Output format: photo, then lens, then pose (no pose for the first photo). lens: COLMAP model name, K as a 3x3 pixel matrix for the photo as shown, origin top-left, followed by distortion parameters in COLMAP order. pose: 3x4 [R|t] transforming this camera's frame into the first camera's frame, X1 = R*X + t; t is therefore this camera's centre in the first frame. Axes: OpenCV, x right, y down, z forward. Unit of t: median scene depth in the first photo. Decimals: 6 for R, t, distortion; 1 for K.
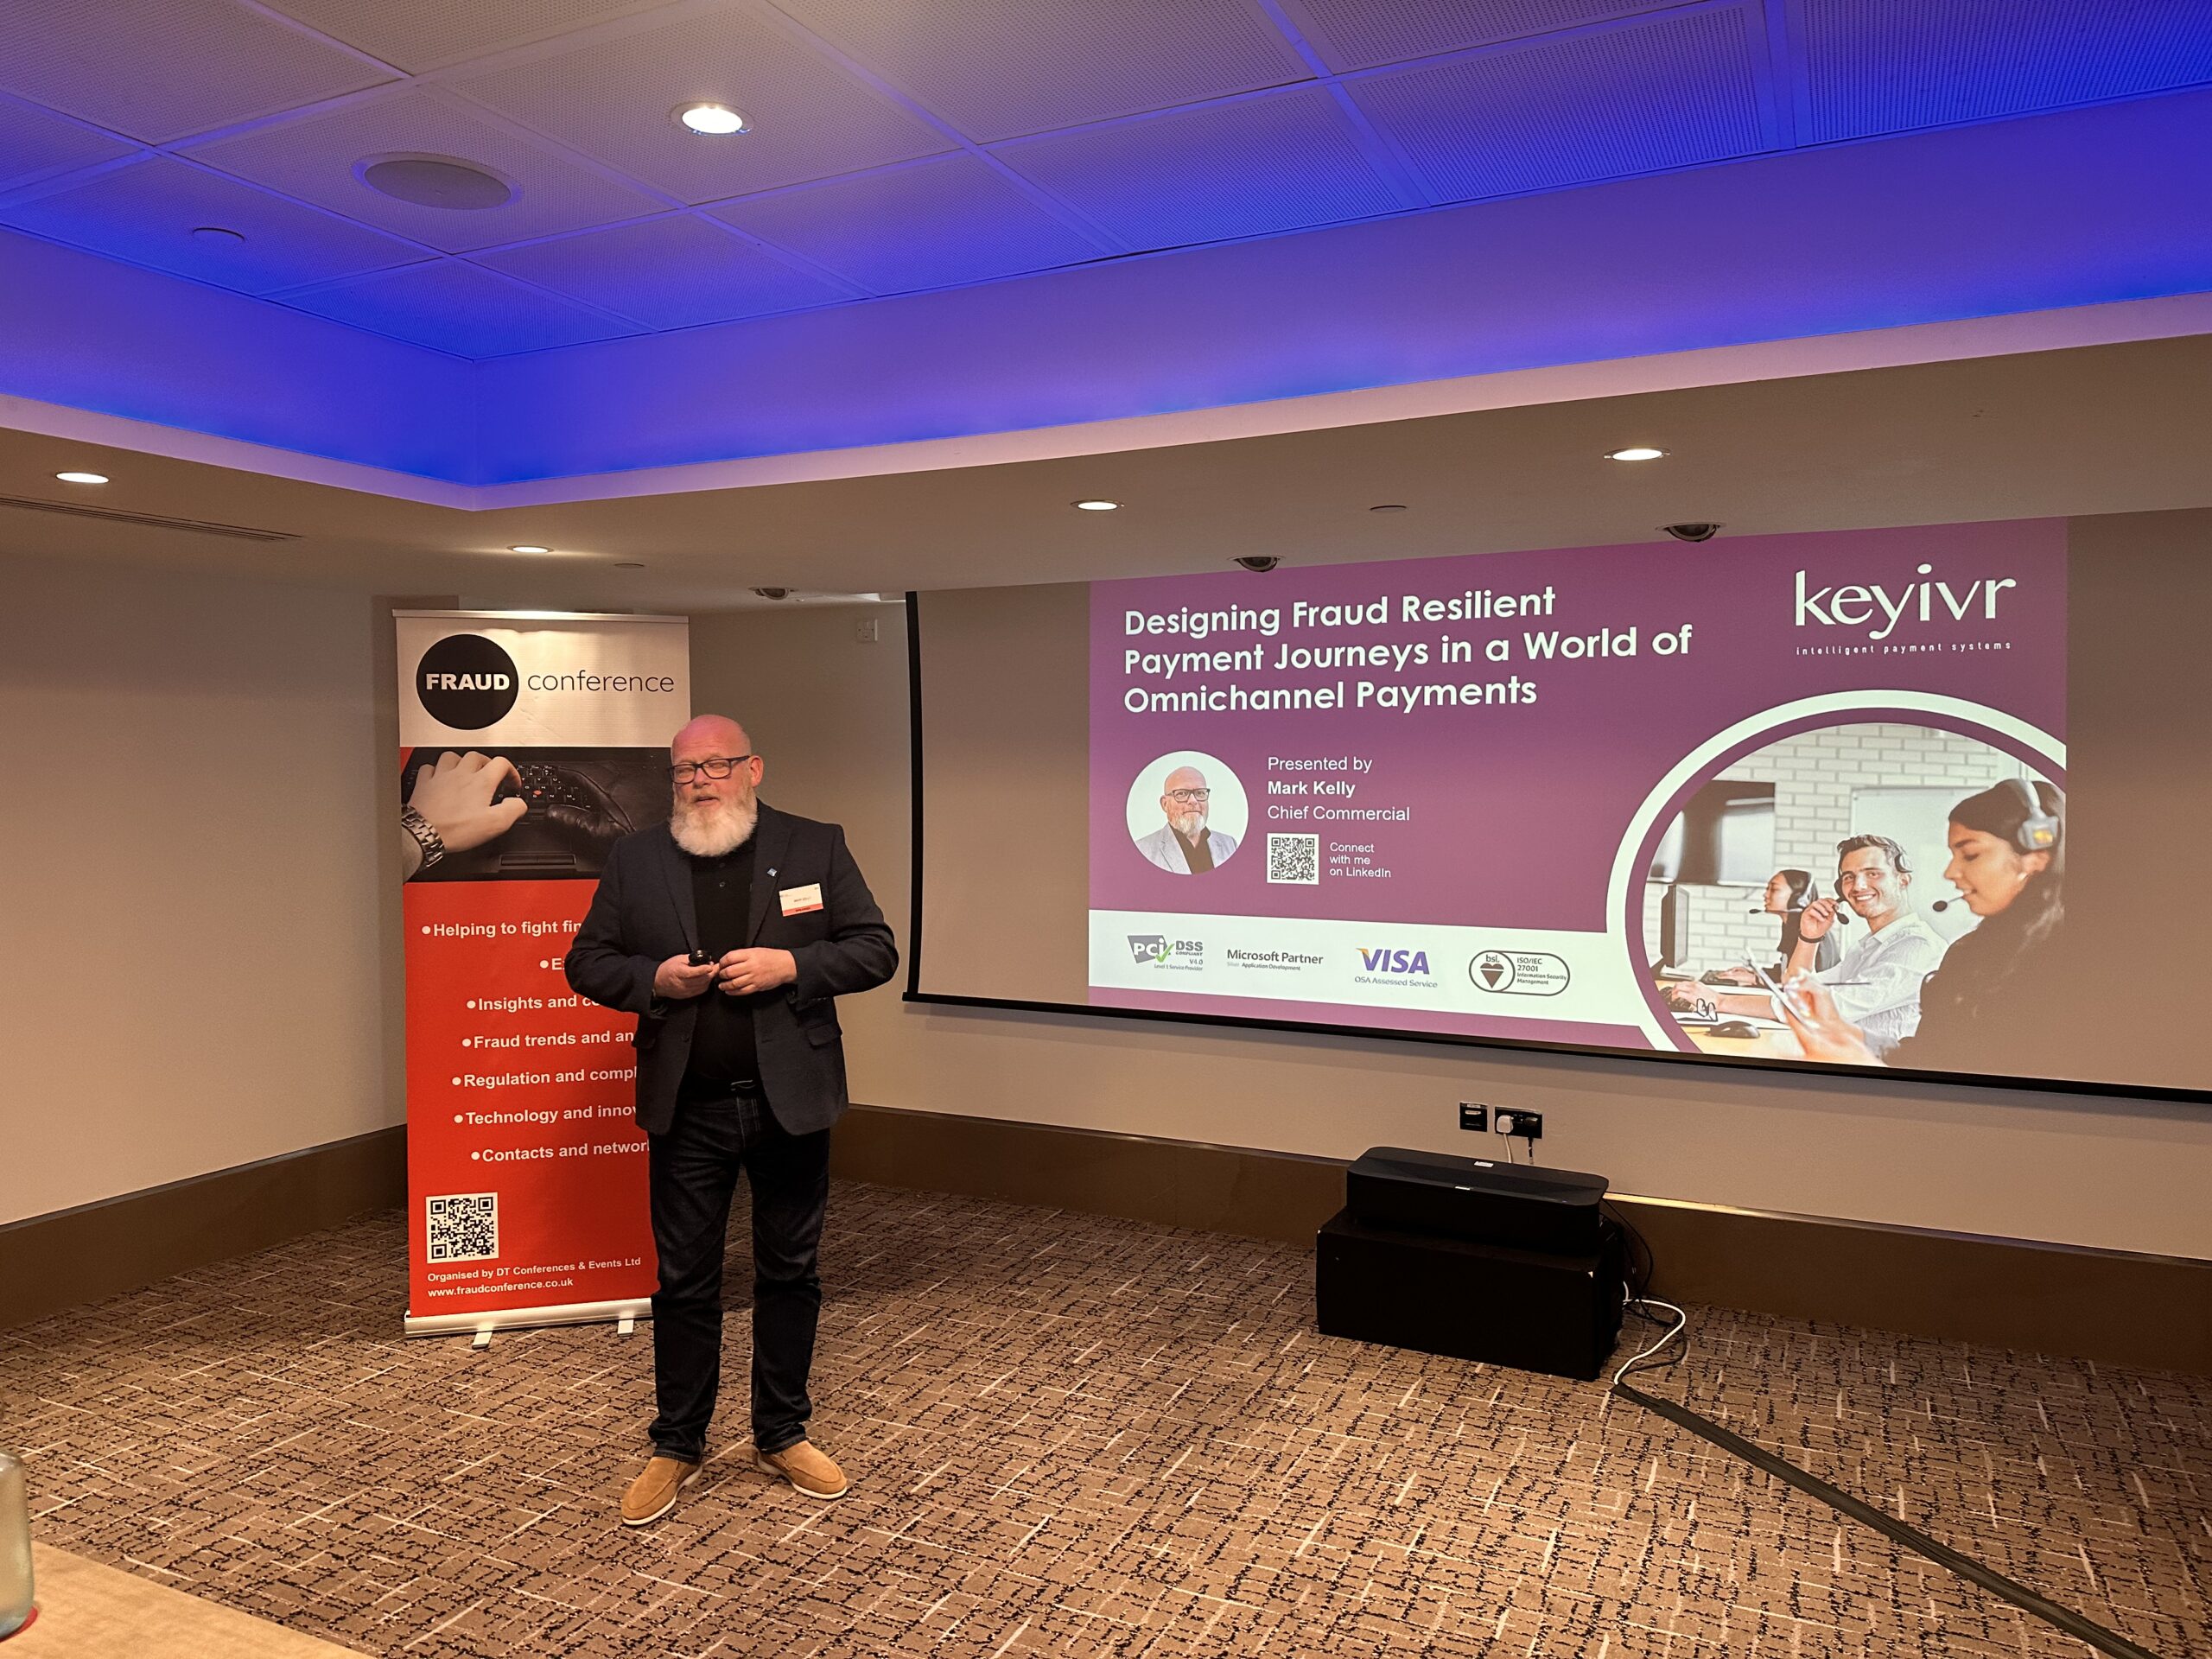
lens RADIAL K [[1542.8, 0, 1095.9], [0, 1542.8, 837.6], [0, 0, 1]] dist [0.069893, -0.115921]
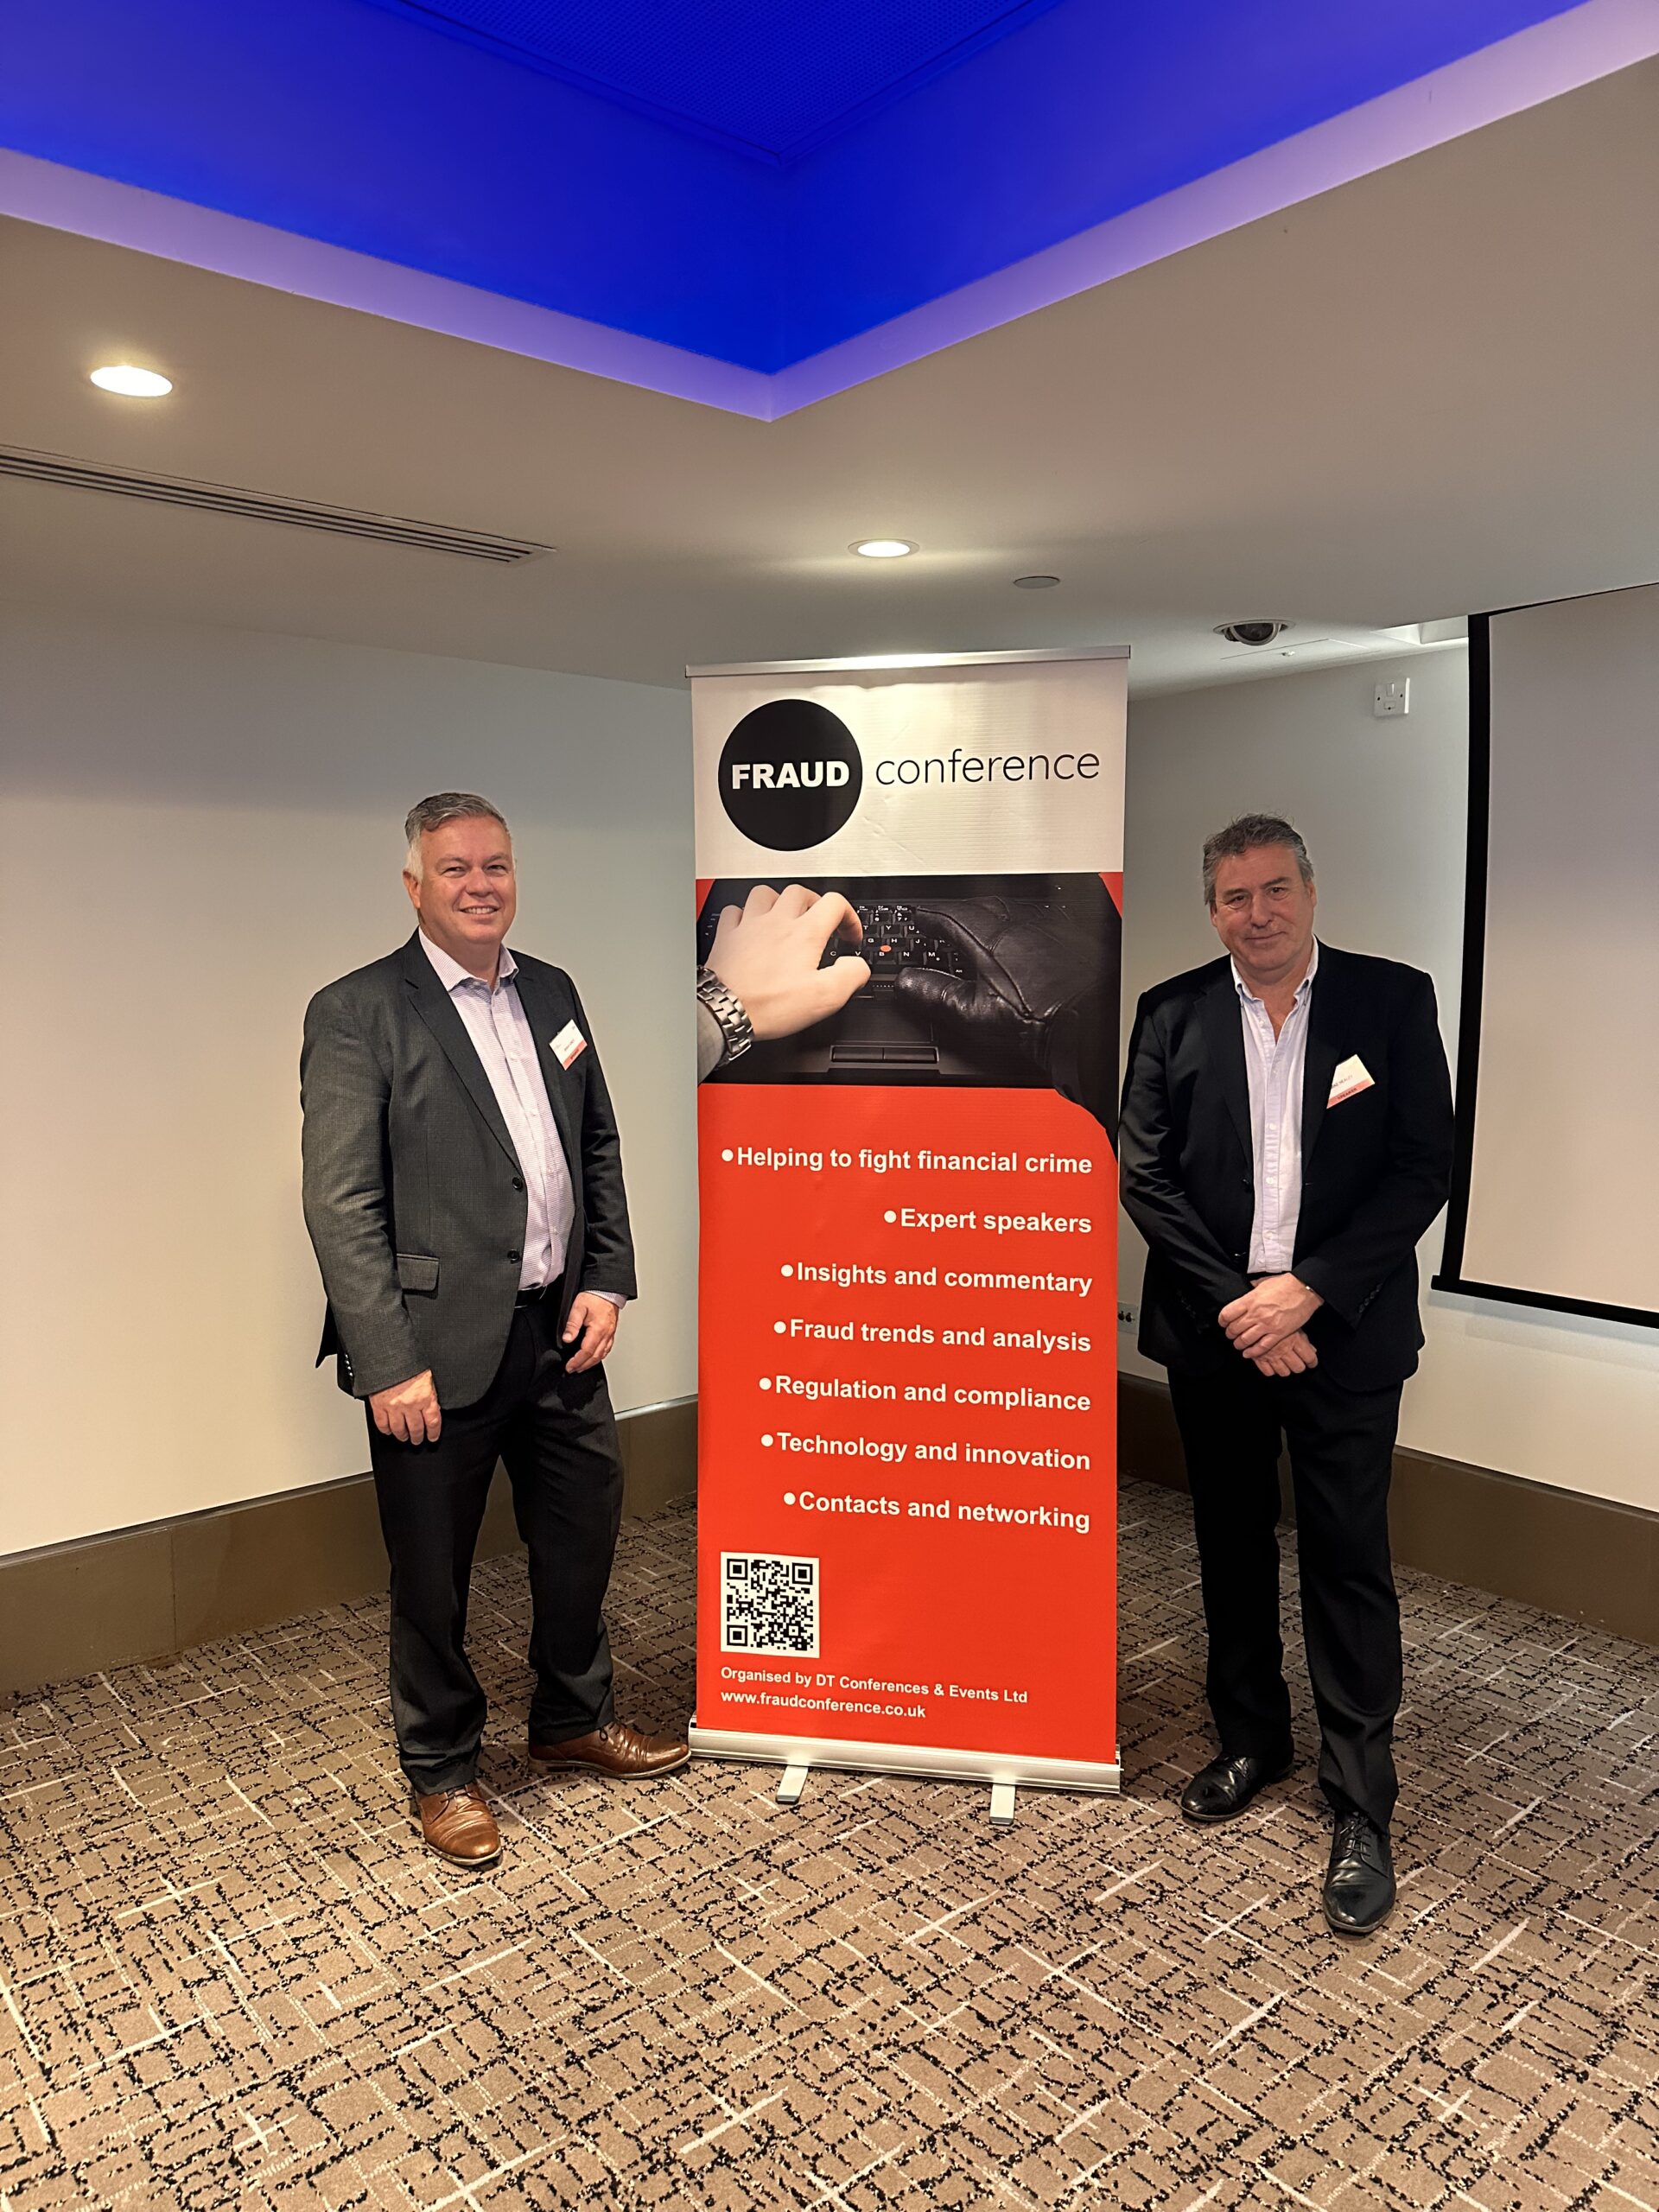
lens RADIAL K [[1563.4, 0, 850.2], [0, 1563.4, 1103.3], [0, 0, 1]] dist [0.131345, -0.185113]
pose [[0.919580, 0.037191, -0.391138, -0.121930], [-0.019486, 0.998602, 0.049139, 0.003380], [0.392419, -0.037566, 0.919019, 0.410735]]
